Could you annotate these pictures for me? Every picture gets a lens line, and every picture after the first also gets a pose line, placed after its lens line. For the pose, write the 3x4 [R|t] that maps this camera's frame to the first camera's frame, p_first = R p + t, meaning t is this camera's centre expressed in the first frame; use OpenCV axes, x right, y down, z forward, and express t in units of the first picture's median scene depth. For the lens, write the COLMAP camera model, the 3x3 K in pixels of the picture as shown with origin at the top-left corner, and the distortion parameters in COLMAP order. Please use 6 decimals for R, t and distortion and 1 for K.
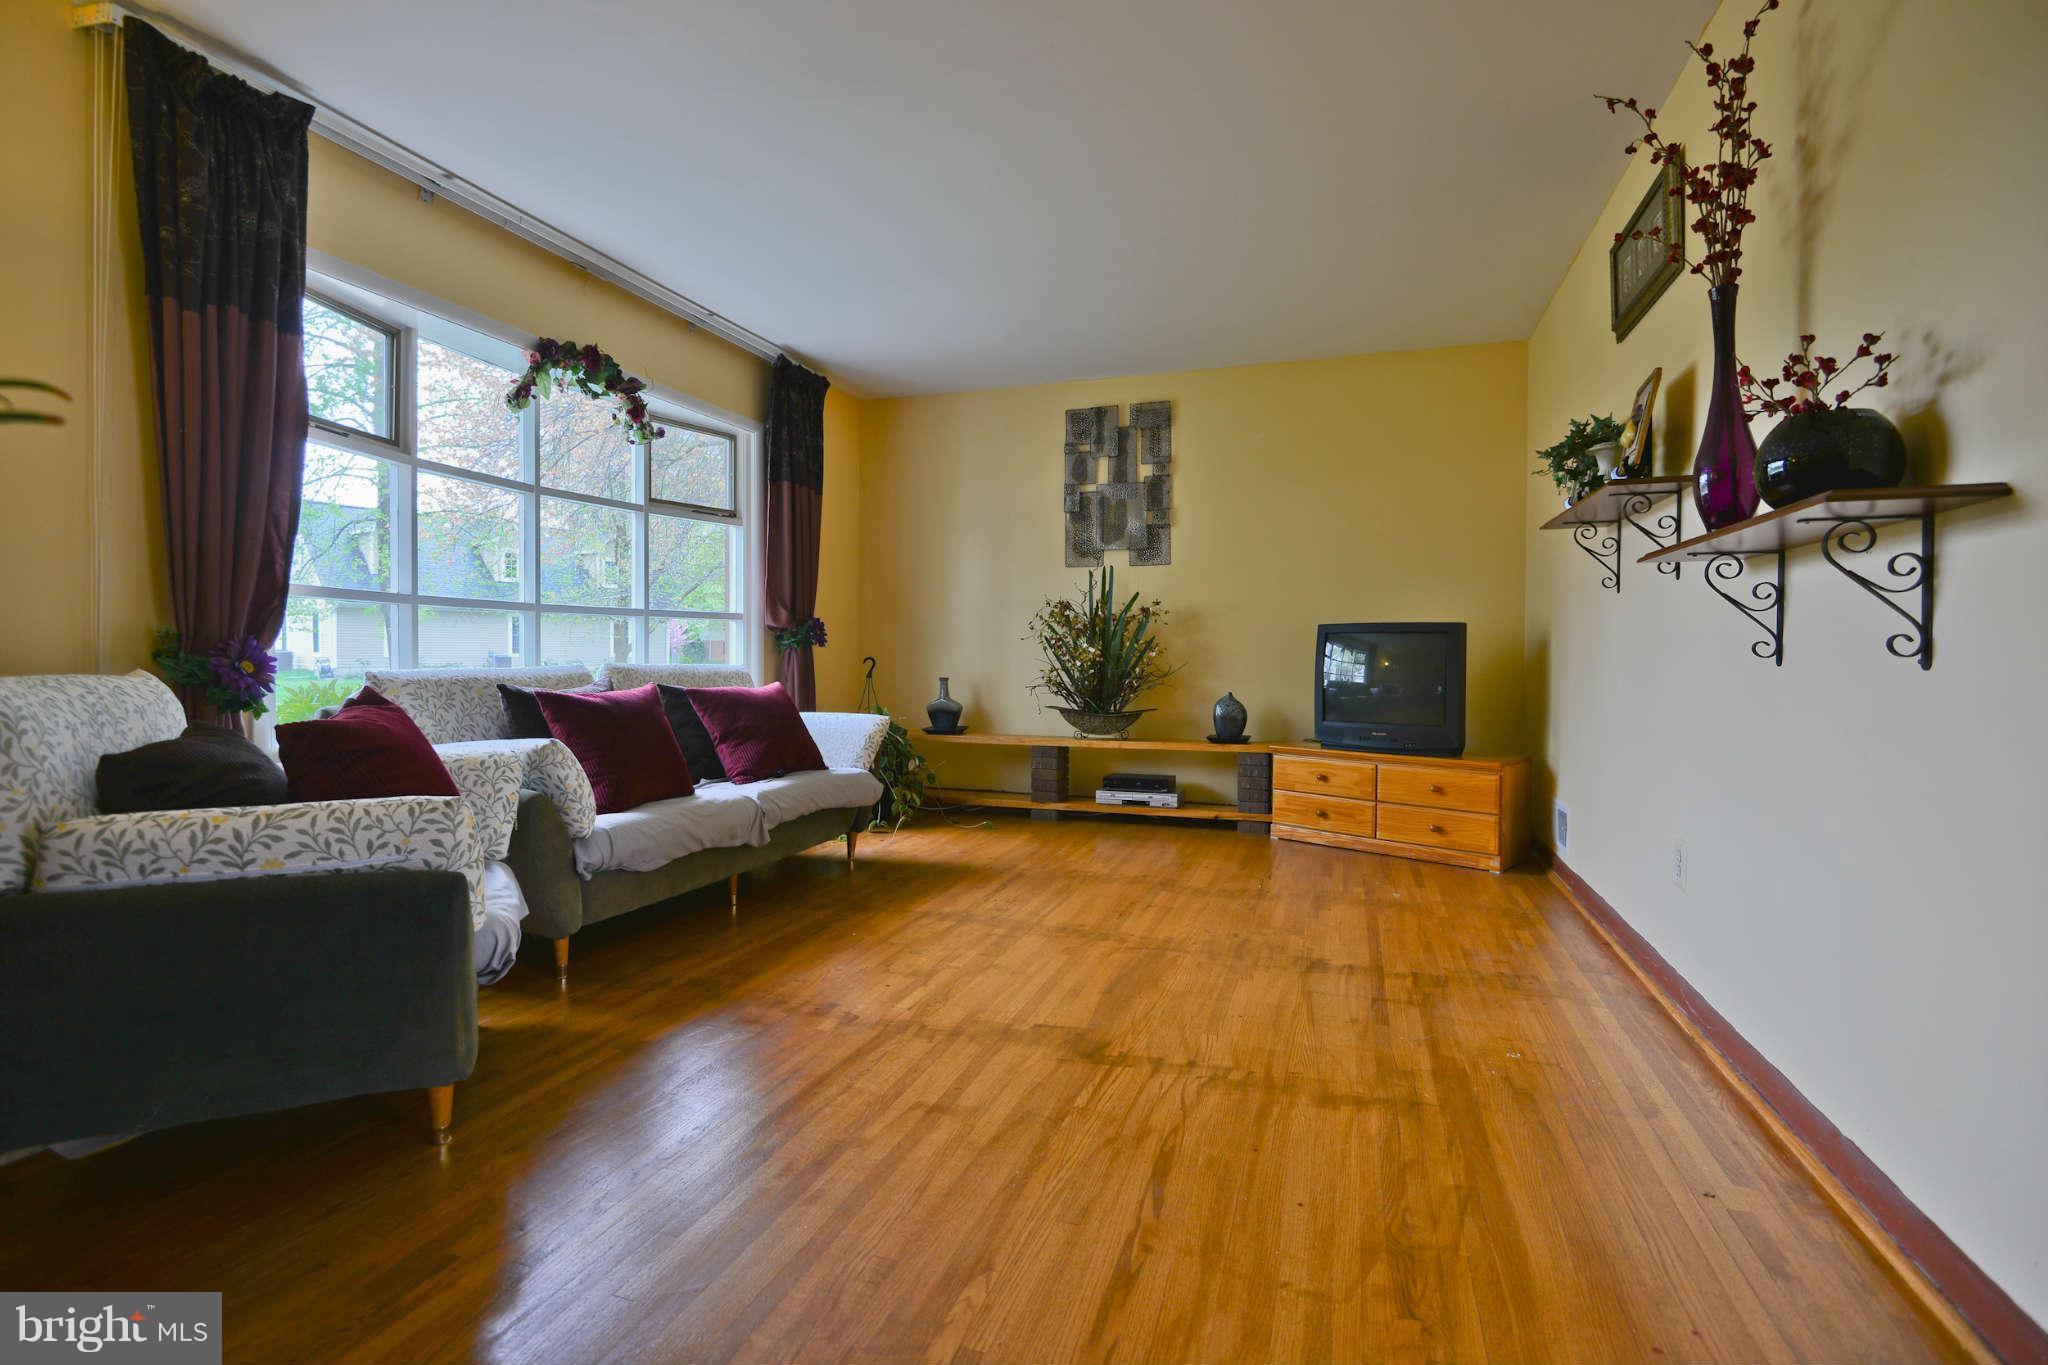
lens RADIAL K [[938.4, 0, 1021.9], [0, 938.4, 672.5], [0, 0, 1]] dist [-0.002135, -0.011213]
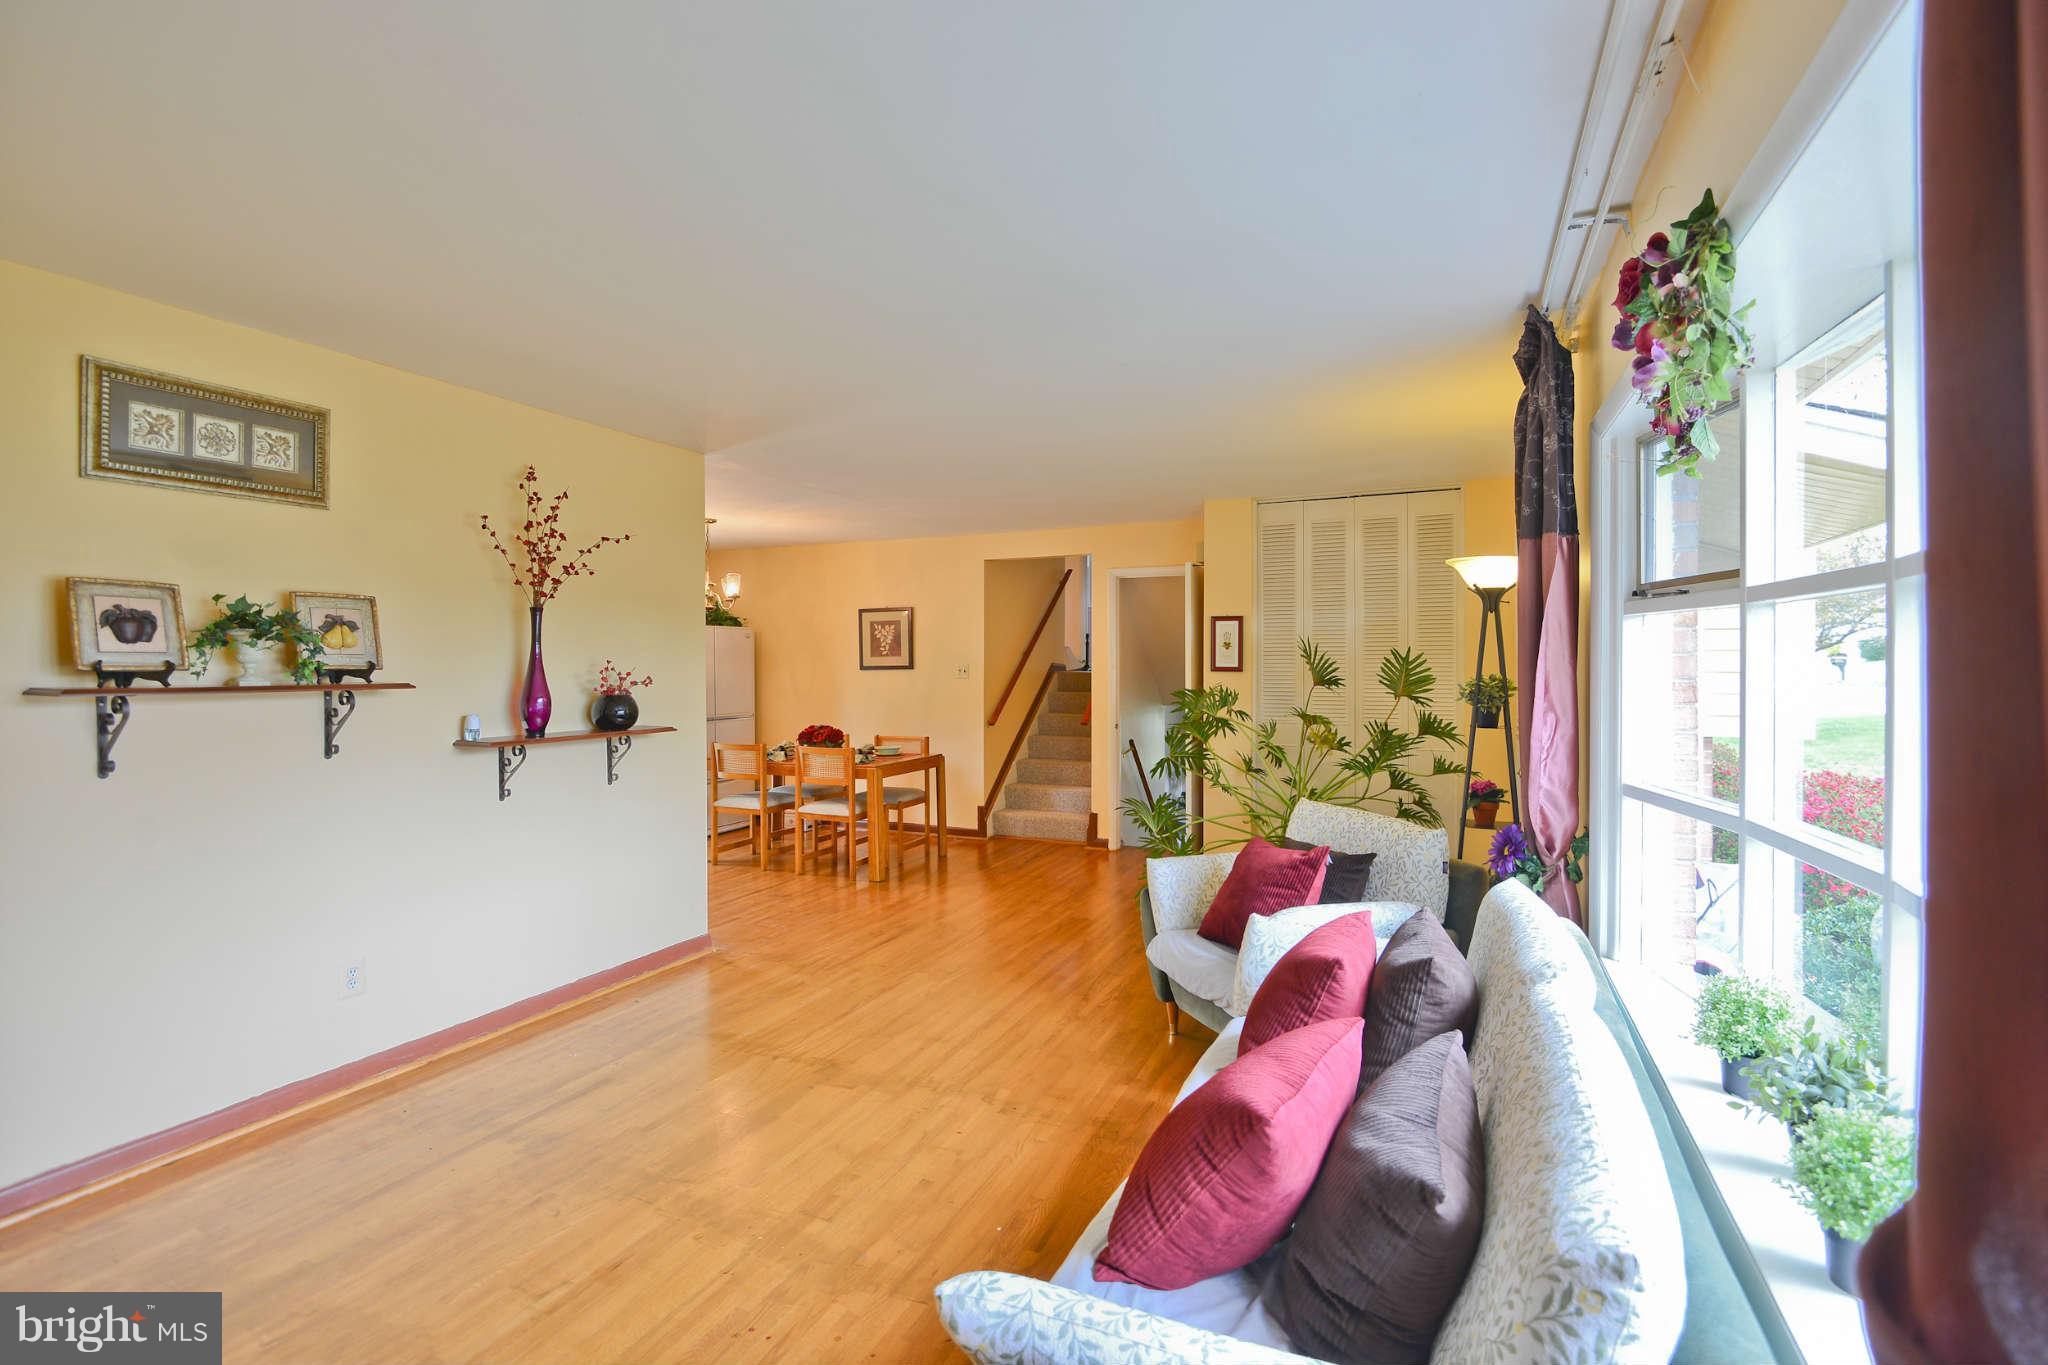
lens RADIAL K [[947.3, 0, 1017.6], [0, 947.3, 668.5], [0, 0, 1]] dist [-0.002212, -0.011708]
pose [[-0.995767, -0.004535, 0.091798, -0.265481], [-0.001829, 0.999562, 0.029536, -0.212576], [-0.091892, 0.029244, -0.995340, 1.775287]]
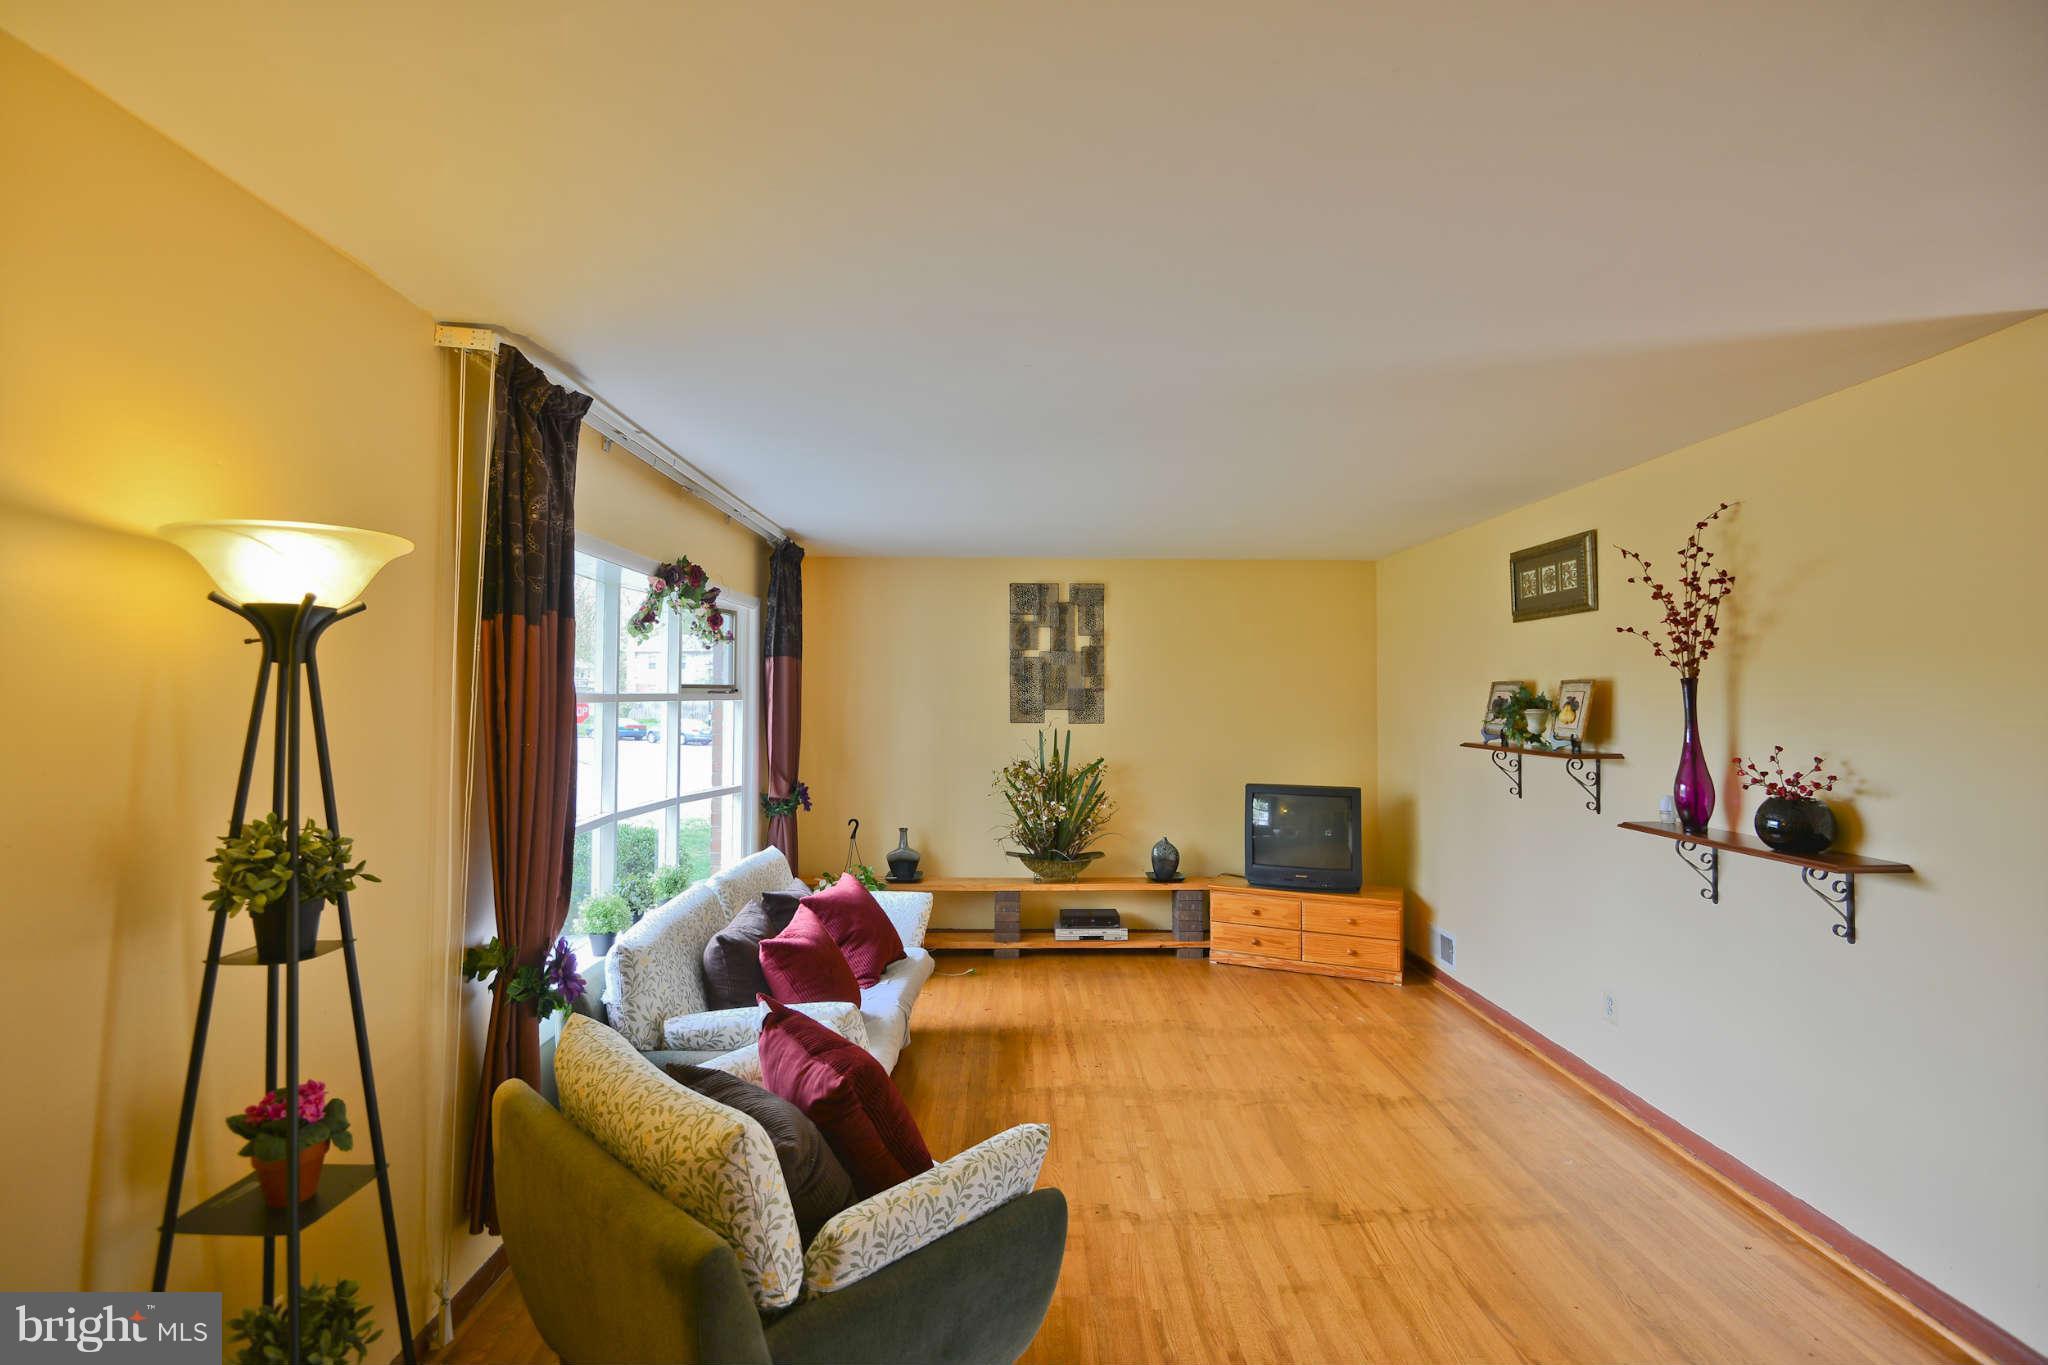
lens RADIAL K [[938.4, 0, 1021.9], [0, 938.4, 672.5], [0, 0, 1]] dist [-0.002135, -0.011213]
pose [[0.941886, 0.006924, 0.335862, -0.567205], [0.008021, 0.999039, -0.043090, -0.223248], [-0.335837, 0.043280, 0.940925, -0.101433]]
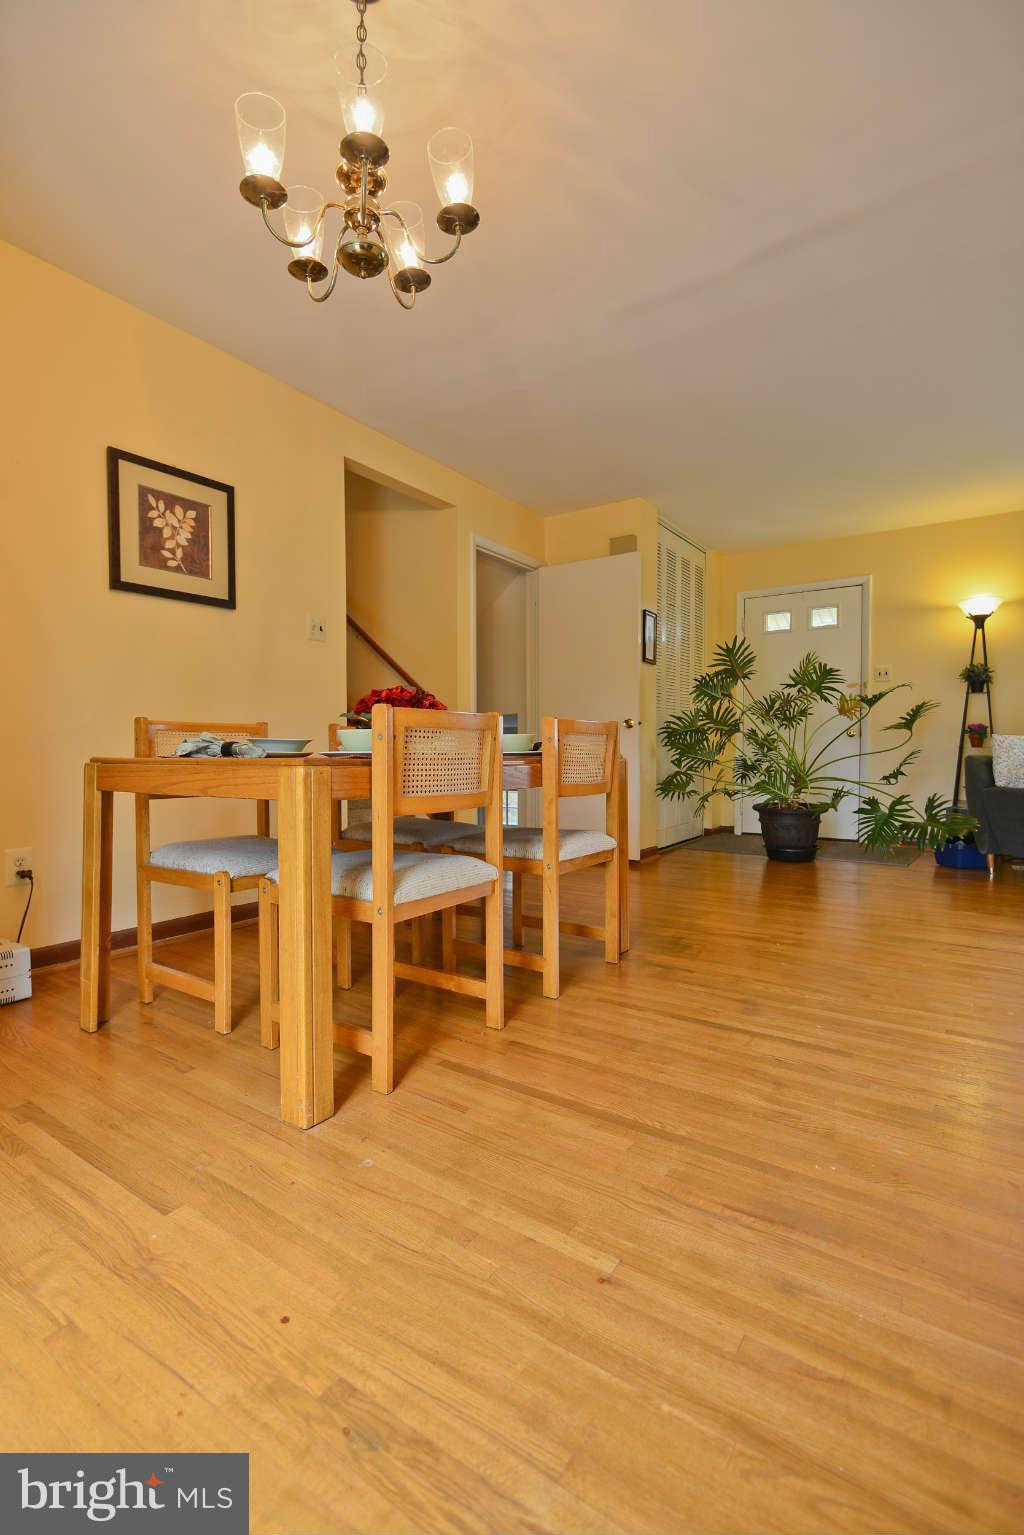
lens RADIAL K [[713.9, 0, 496.5], [0, 713.9, 771.6], [0, 0, 1]] dist [-0.002846, -0.010953]
pose [[-0.273297, 0.018101, -0.961759, 1.132468], [-0.020765, 0.999479, 0.024712, 0.063965], [0.961705, 0.026725, -0.272779, -0.127832]]
